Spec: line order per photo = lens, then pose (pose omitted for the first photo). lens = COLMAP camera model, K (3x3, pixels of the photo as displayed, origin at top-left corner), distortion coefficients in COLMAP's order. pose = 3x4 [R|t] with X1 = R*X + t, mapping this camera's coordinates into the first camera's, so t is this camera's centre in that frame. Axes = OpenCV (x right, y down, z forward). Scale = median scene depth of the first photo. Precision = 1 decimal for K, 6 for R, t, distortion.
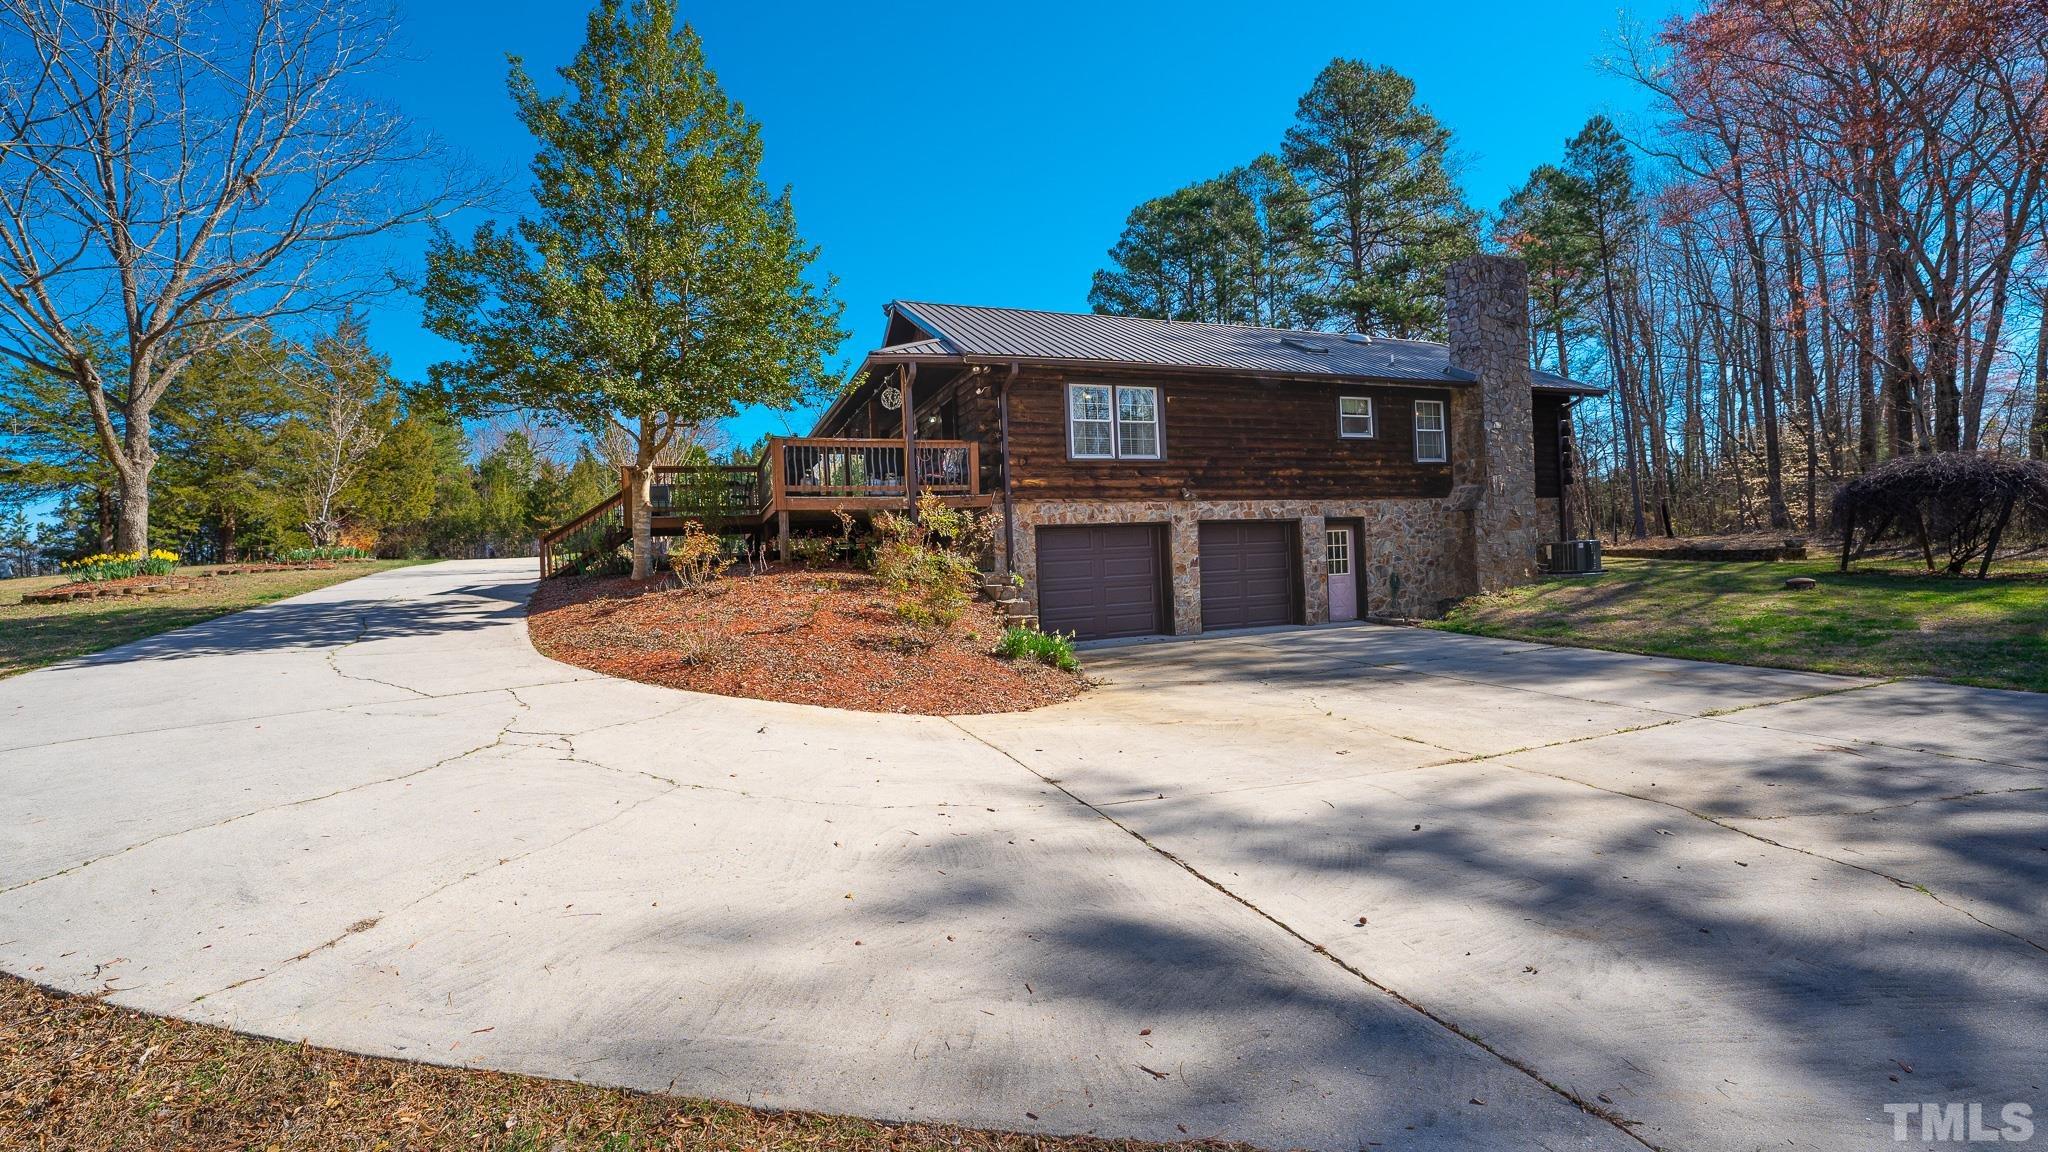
lens RADIAL K [[834.6, 0, 1024.0], [0, 834.6, 576.0], [0, 0, 1]] dist [-0.028189, 0.000497]
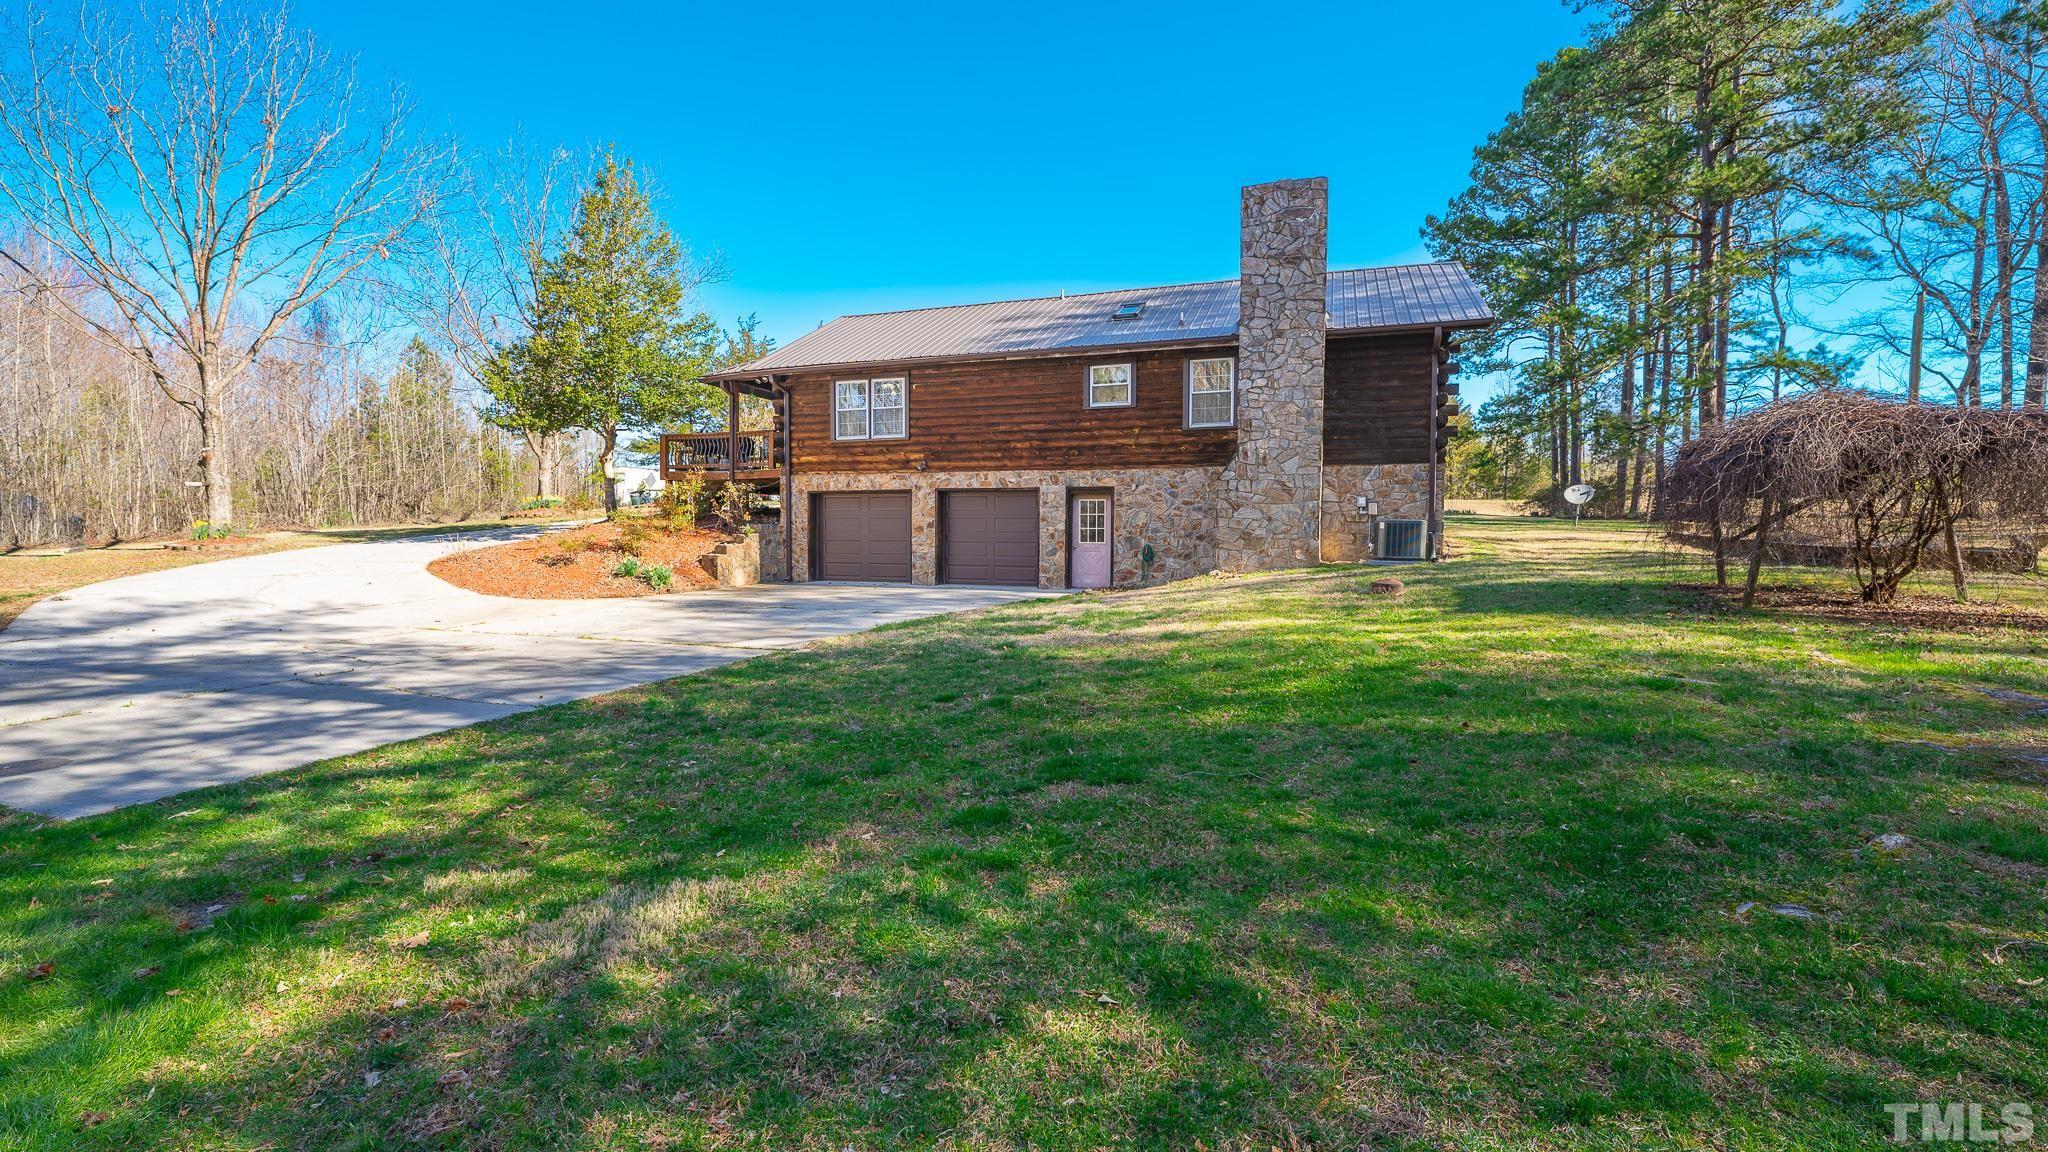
lens RADIAL K [[870.0, 0, 1024.0], [0, 870.0, 576.0], [0, 0, 1]] dist [-0.026518, 0.000026]
pose [[0.750822, 0.083060, -0.655262, 1.086153], [-0.042472, 0.996080, 0.077596, -0.043593], [0.659138, -0.030430, 0.751406, 0.156309]]
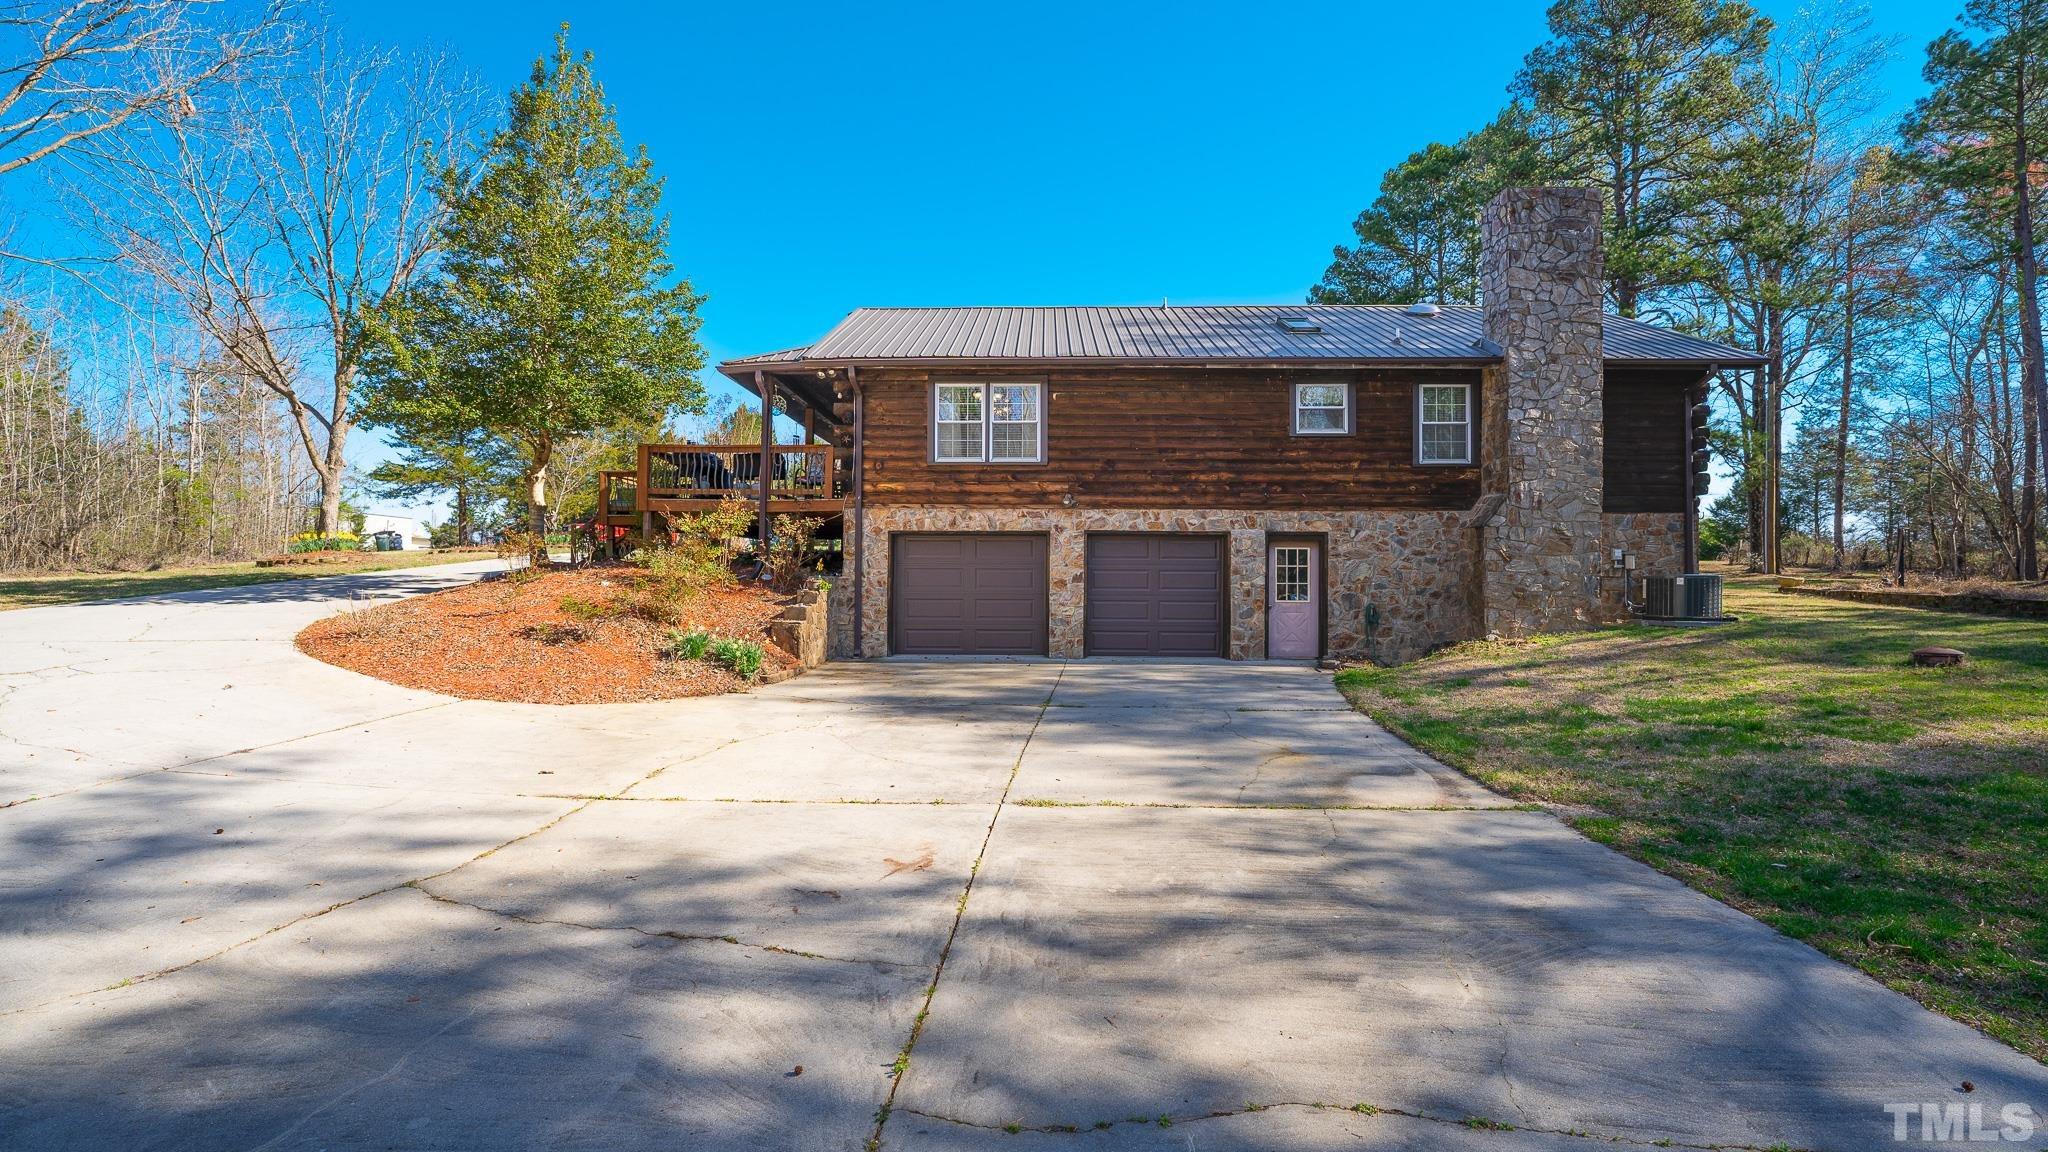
lens RADIAL K [[870.0, 0, 1024.0], [0, 870.0, 576.0], [0, 0, 1]] dist [-0.026518, 0.000026]
pose [[0.917518, 0.046914, -0.394916, 0.505133], [-0.050490, 0.998724, 0.001339, -0.016004], [0.394475, 0.018710, 0.918716, 0.120286]]
